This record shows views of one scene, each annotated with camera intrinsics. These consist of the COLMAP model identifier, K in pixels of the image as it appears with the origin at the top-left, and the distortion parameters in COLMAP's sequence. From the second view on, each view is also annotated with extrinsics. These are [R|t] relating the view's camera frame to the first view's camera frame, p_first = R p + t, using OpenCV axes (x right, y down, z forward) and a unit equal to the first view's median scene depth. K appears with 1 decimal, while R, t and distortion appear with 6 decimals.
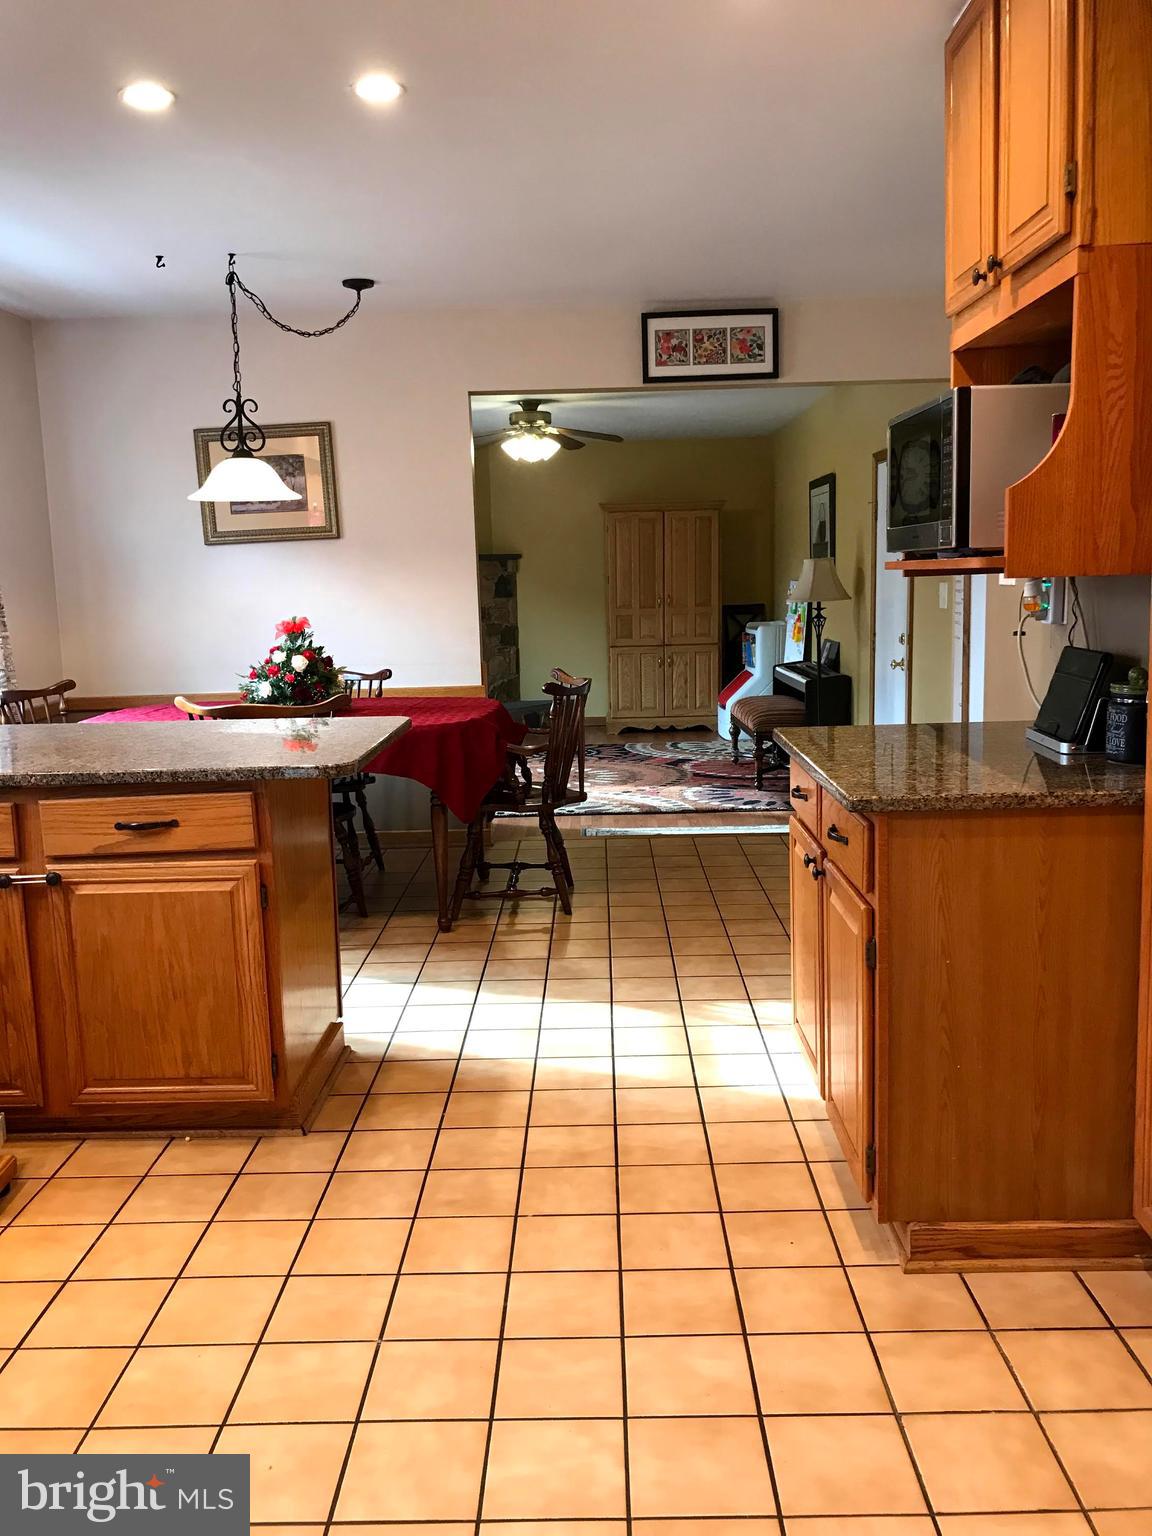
lens RADIAL K [[1237.9, 0, 576.0], [0, 1237.9, 768.0], [0, 0, 1]] dist [0.169808, -0.454520]
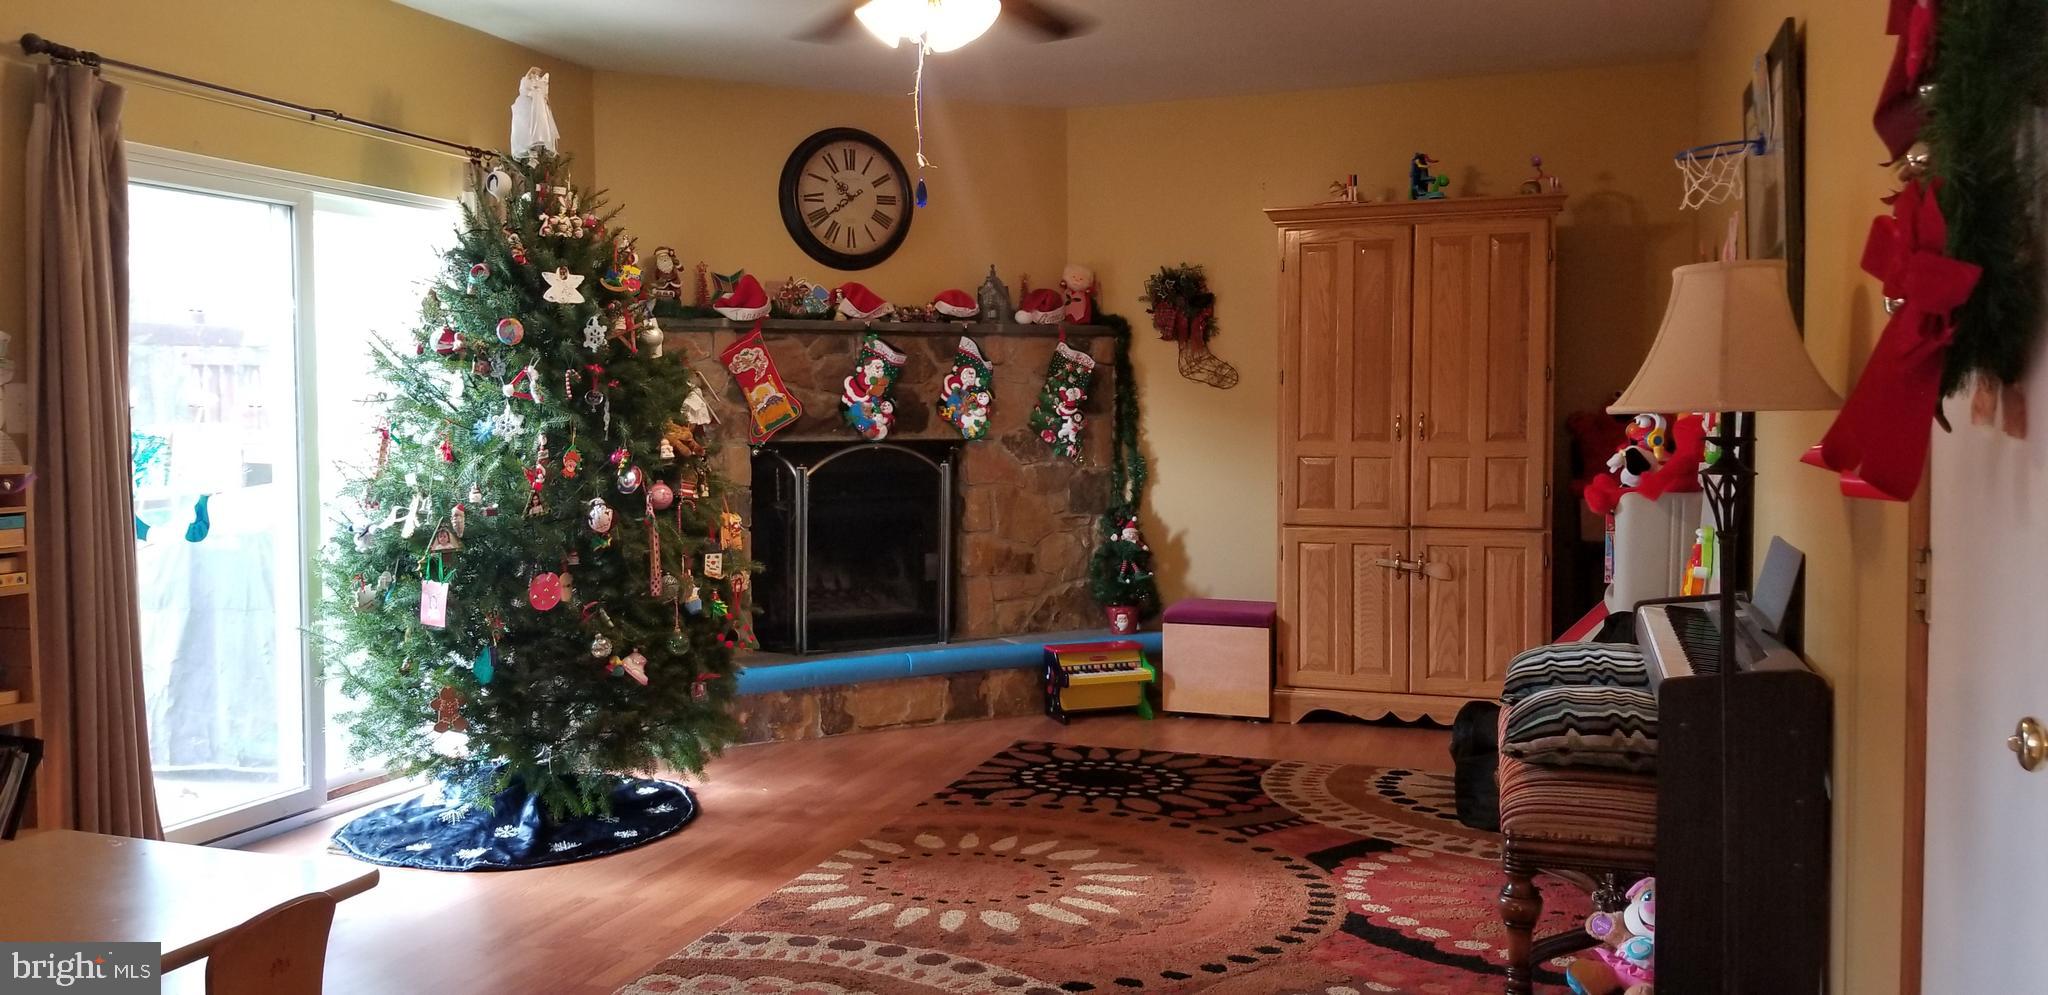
lens RADIAL K [[1585.4, 0, 999.8], [0, 1585.4, 485.1], [0, 0, 1]] dist [0.101313, -0.172315]
pose [[0.948352, 0.033611, -0.315433, 0.217124], [-0.065775, 0.993595, -0.091881, -0.104251], [0.310324, 0.107883, 0.944489, 0.842976]]
